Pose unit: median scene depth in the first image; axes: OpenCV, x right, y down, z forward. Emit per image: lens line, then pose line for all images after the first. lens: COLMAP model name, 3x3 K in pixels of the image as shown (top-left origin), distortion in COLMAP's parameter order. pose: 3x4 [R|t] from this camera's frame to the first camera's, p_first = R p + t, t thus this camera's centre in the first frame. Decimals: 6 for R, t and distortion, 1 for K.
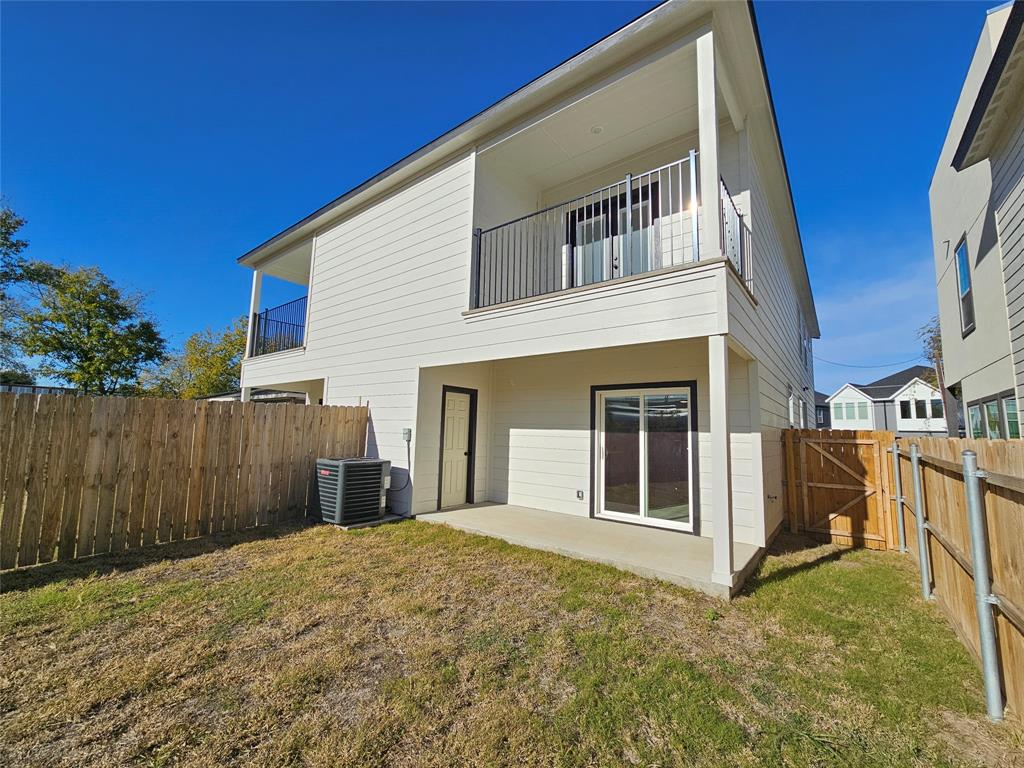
lens RADIAL K [[417.8, 0, 517.2], [0, 417.8, 381.8], [0, 0, 1]] dist [-0.000085, 0.000019]
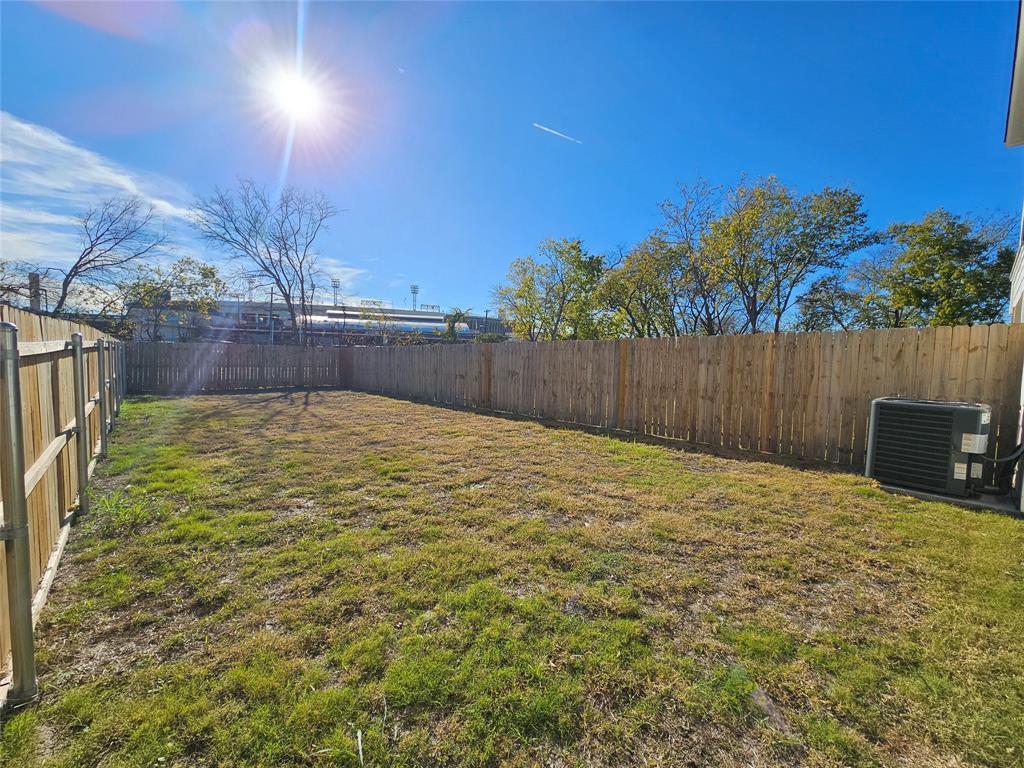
lens RADIAL K [[417.8, 0, 517.9], [0, 417.8, 384.1], [0, 0, 1]] dist [-0.000085, 0.000019]
pose [[-0.158981, 0.041431, -0.986412, 0.498740], [0.081011, 0.996297, 0.028789, 0.101137], [0.983952, -0.075333, -0.161749, 0.554781]]
